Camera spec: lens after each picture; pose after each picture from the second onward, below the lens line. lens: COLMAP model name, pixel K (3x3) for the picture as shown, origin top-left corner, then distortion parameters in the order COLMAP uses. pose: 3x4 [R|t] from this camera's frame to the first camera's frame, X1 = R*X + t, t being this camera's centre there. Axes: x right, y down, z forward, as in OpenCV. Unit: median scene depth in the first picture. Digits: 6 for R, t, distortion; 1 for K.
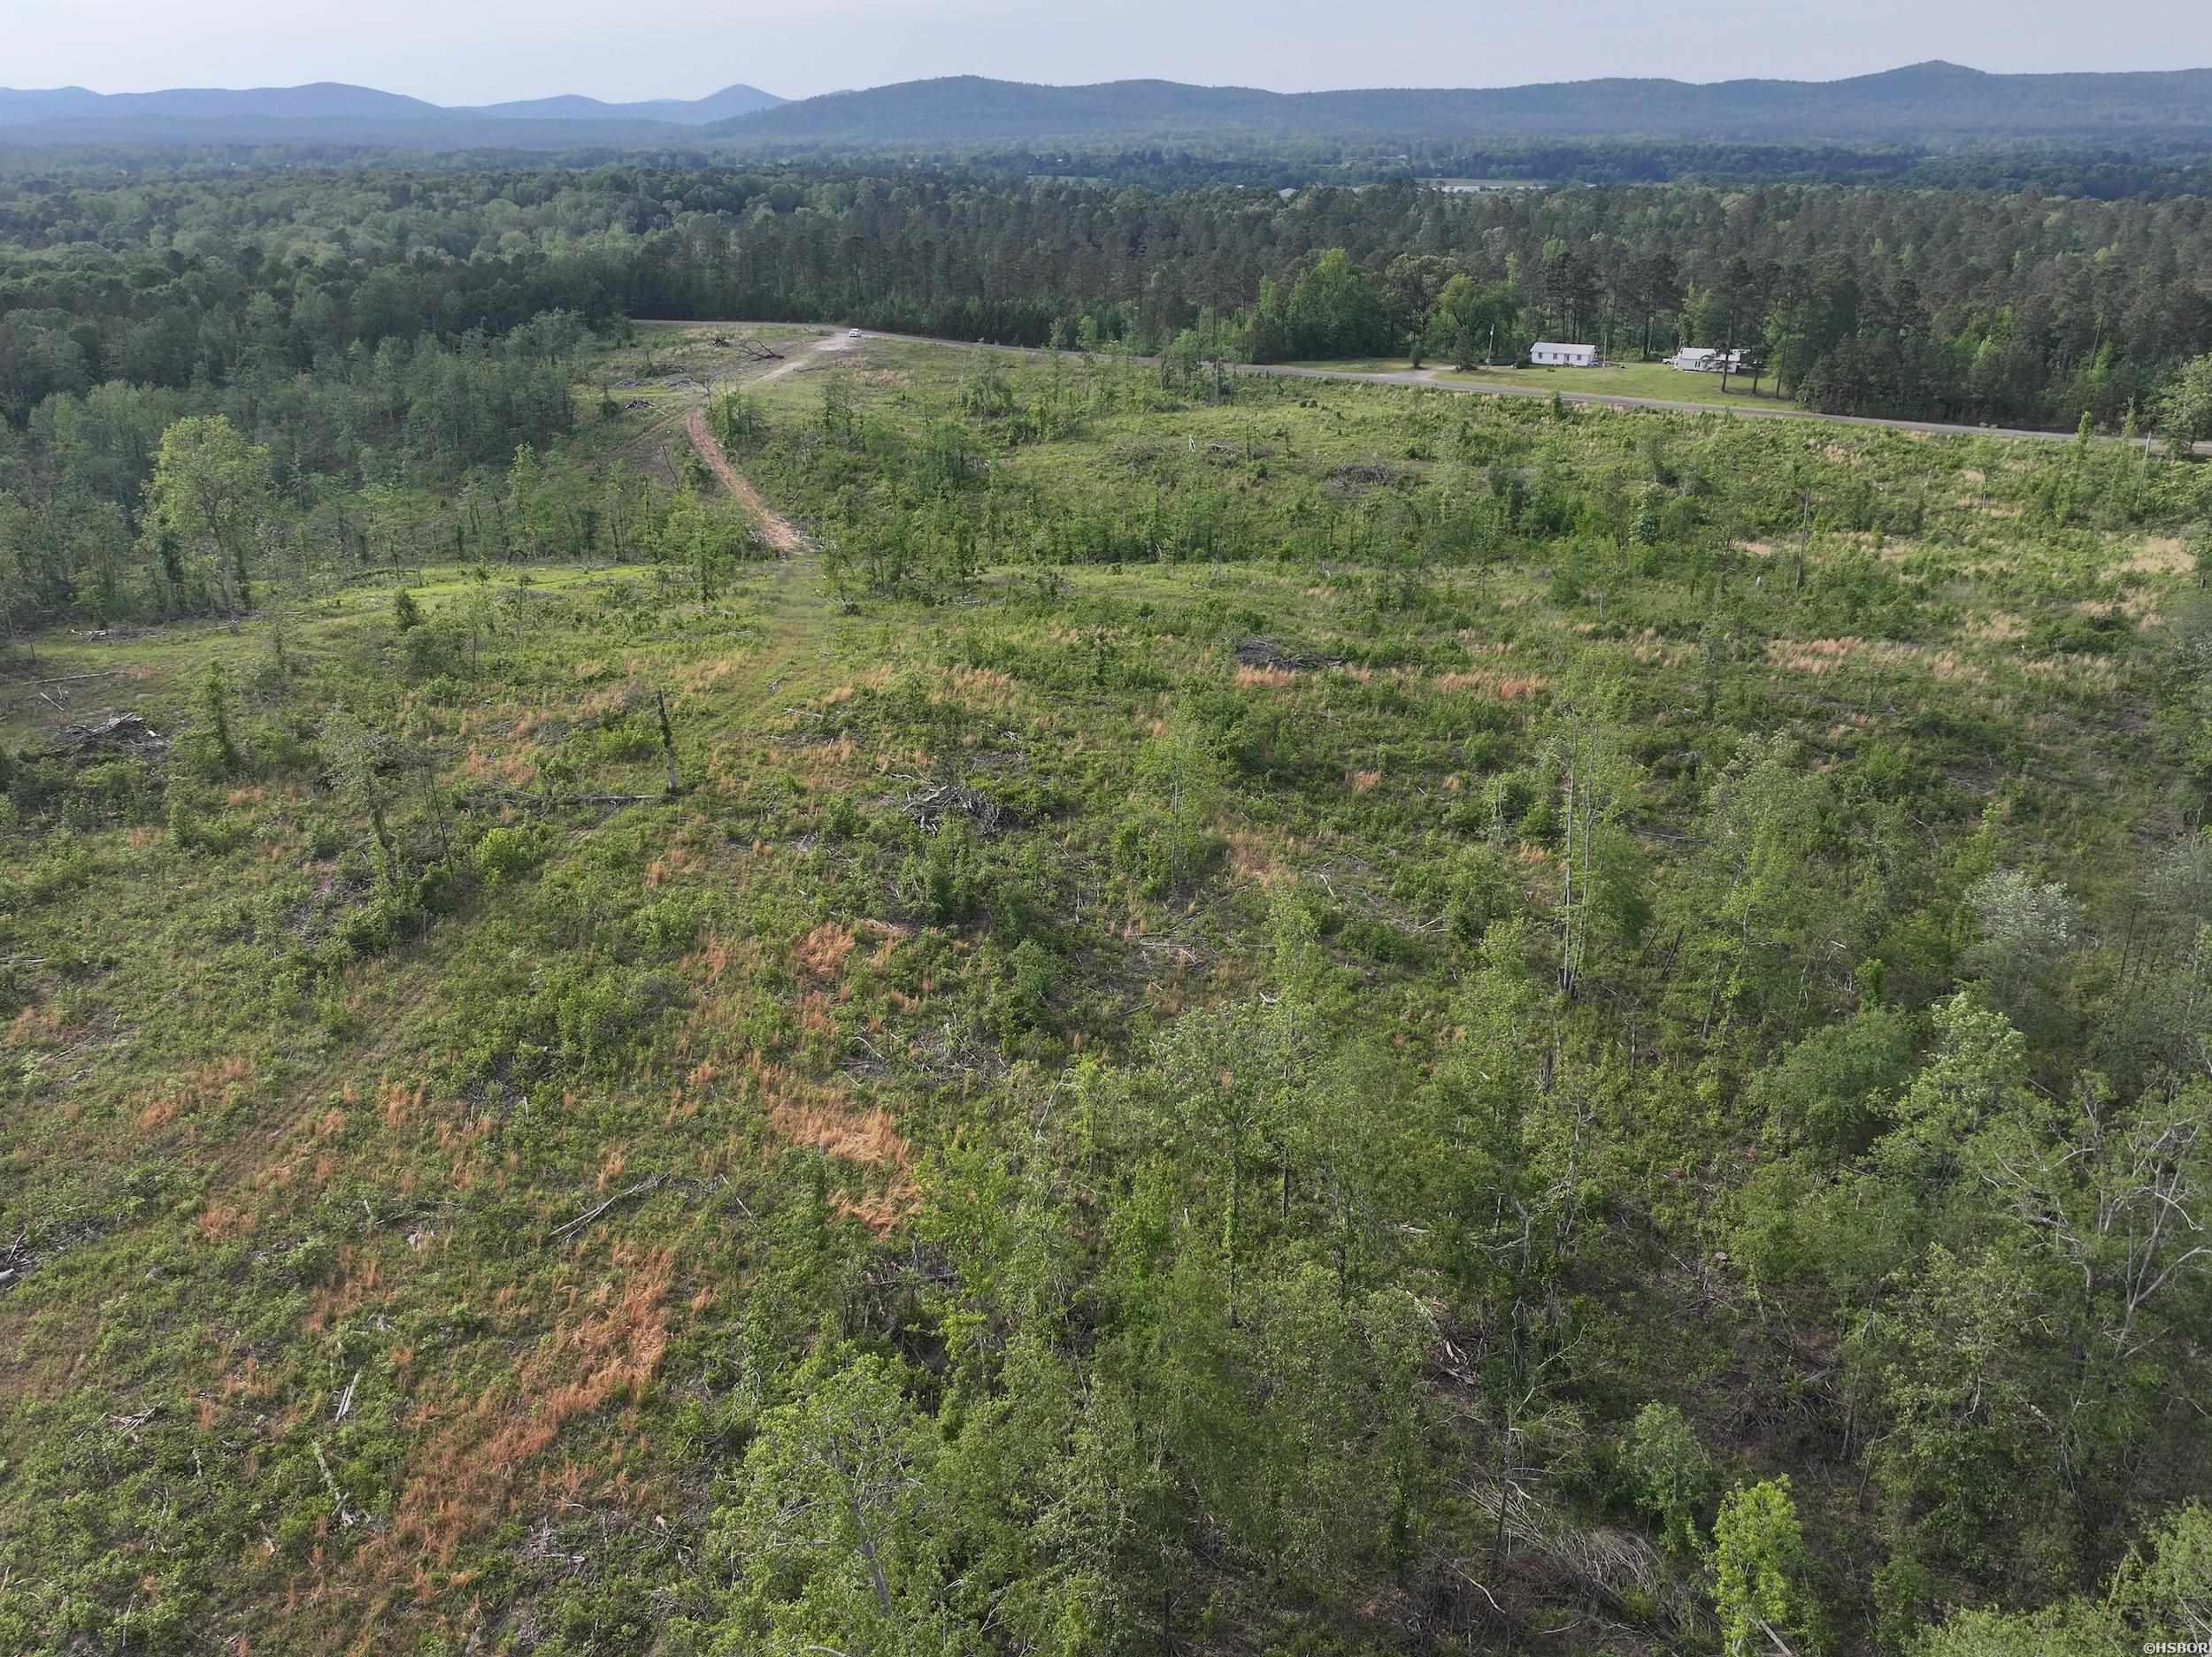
lens RADIAL K [[1732.4, 0, 1093.6], [0, 1732.4, 837.0], [0, 0, 1]] dist [-0.019513, 0.040536]
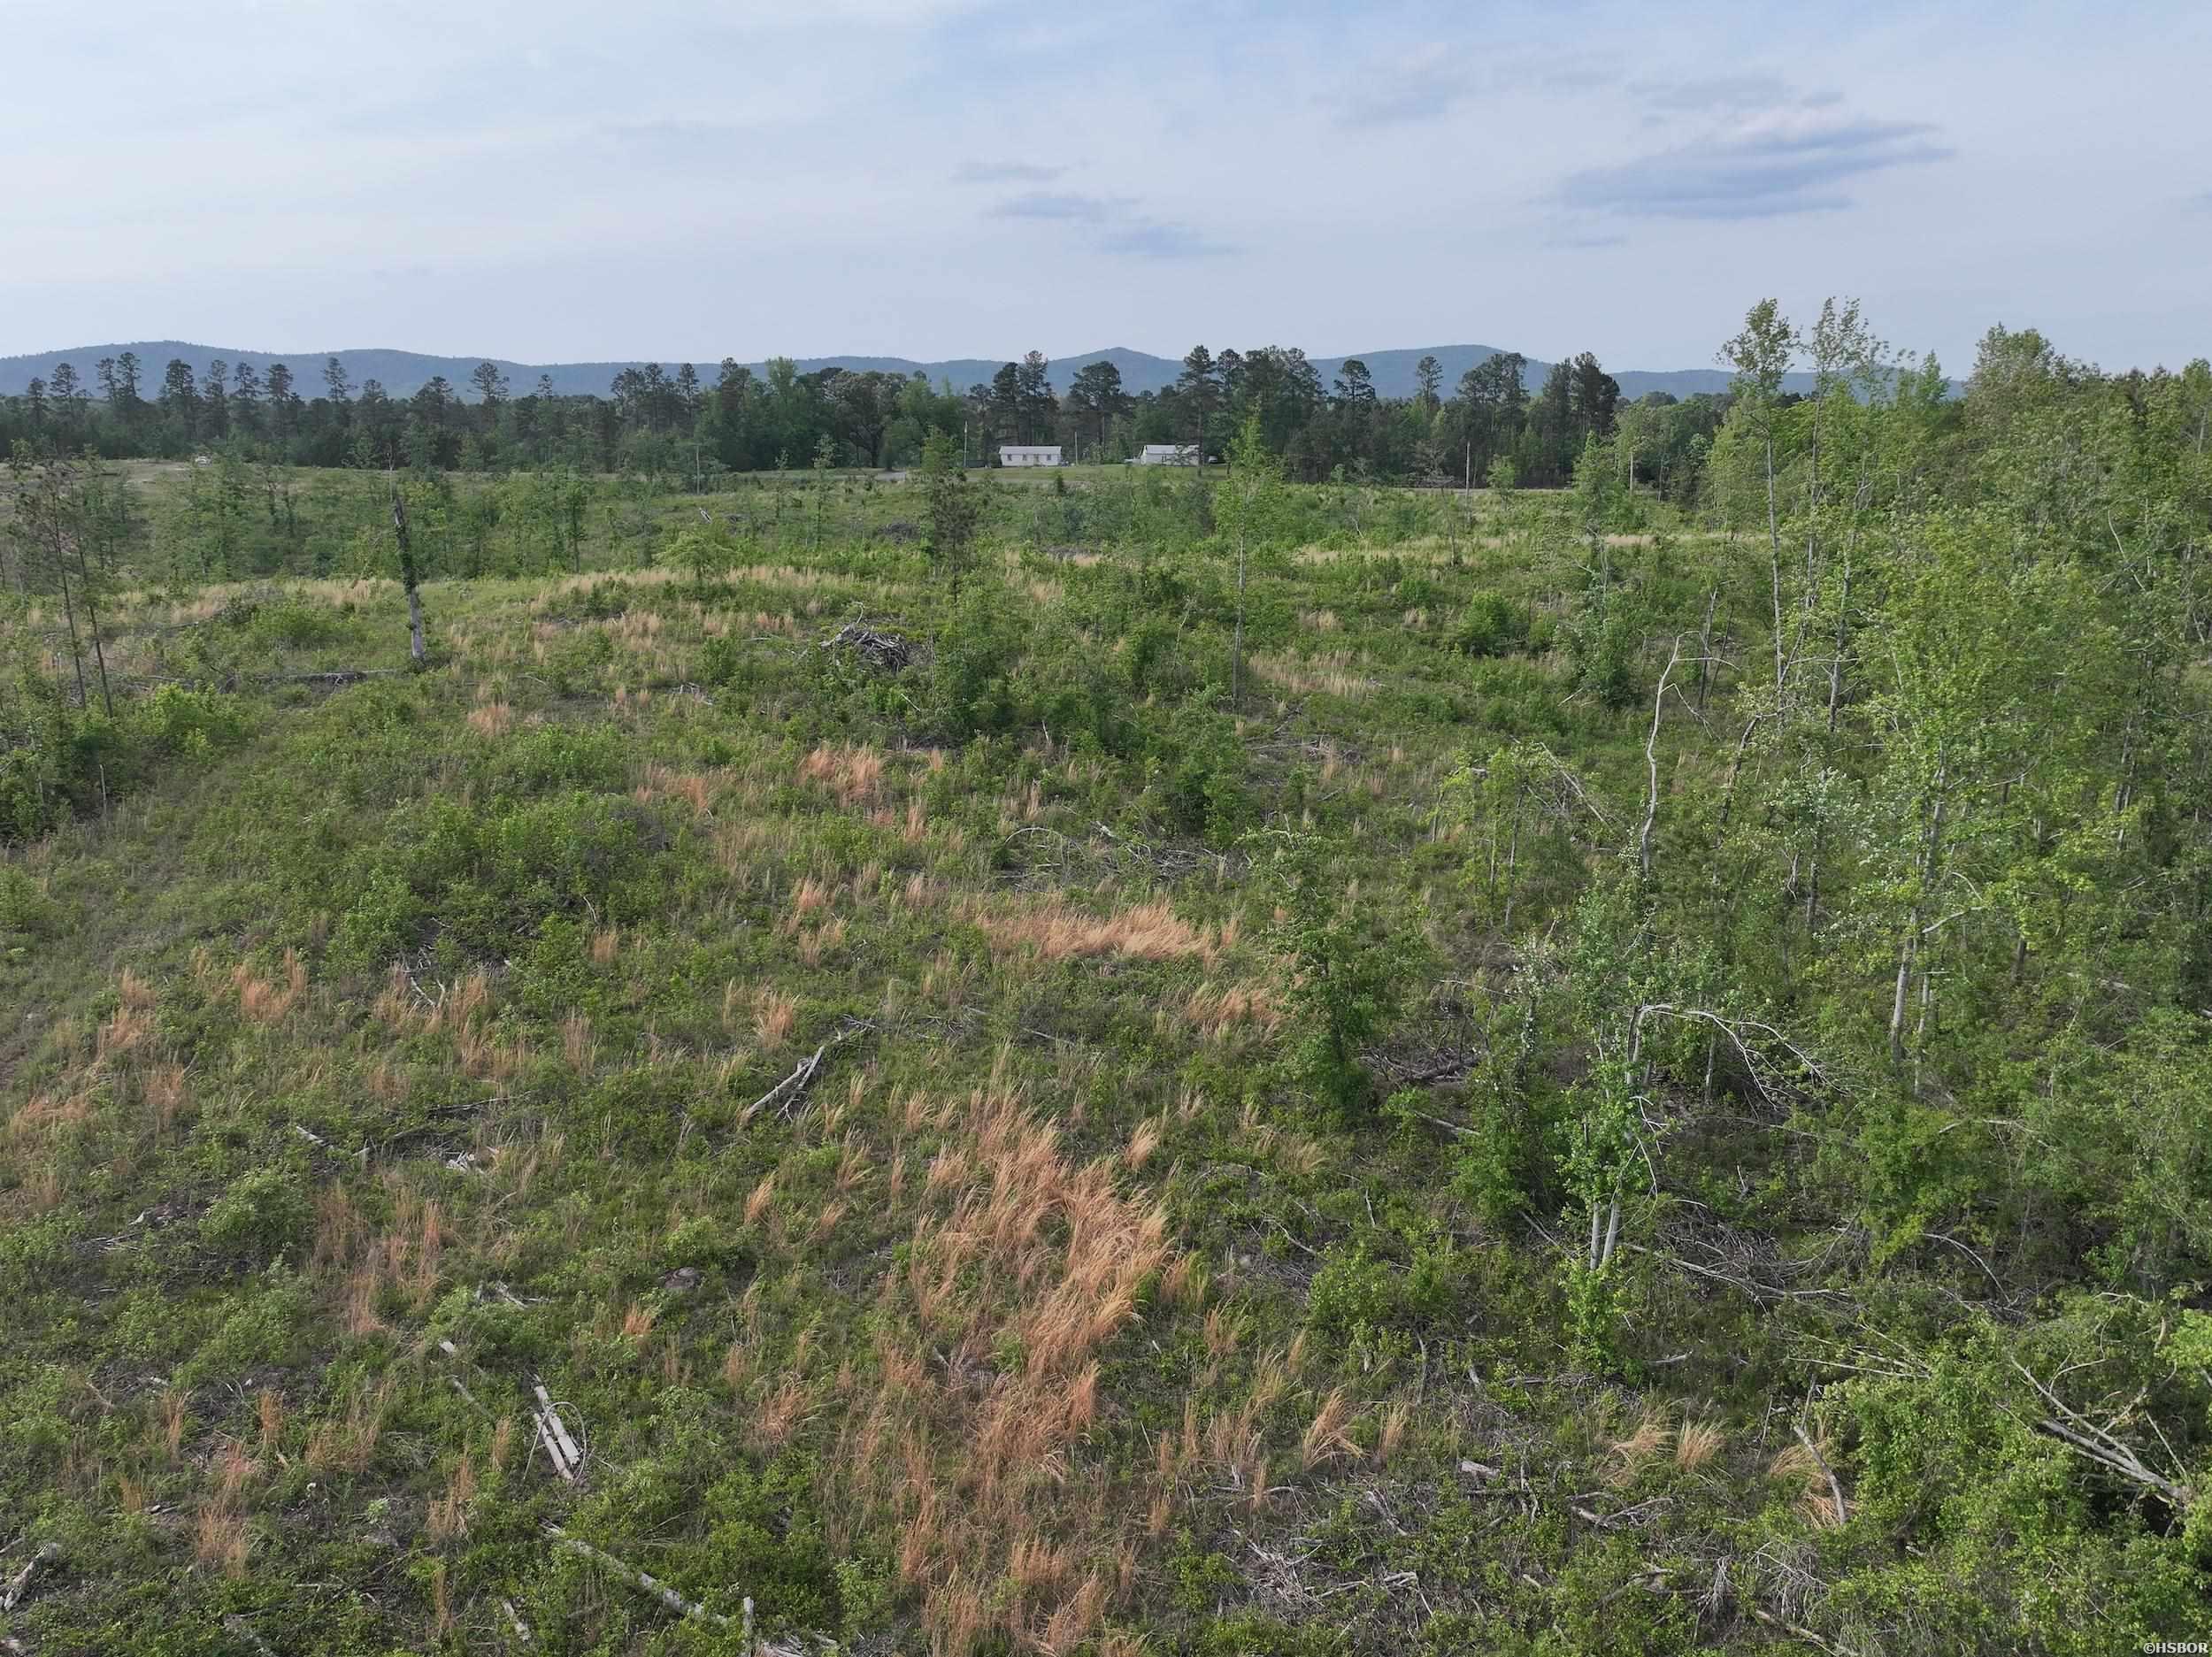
lens RADIAL K [[1732.4, 0, 1115.5], [0, 1732.4, 826.6], [0, 0, 1]] dist [-0.019513, 0.040536]
pose [[0.913510, -0.086587, 0.397494, -0.097006], [0.144454, 0.982454, -0.117971, 0.053024], [-0.380305, 0.165187, 0.909990, 0.117449]]
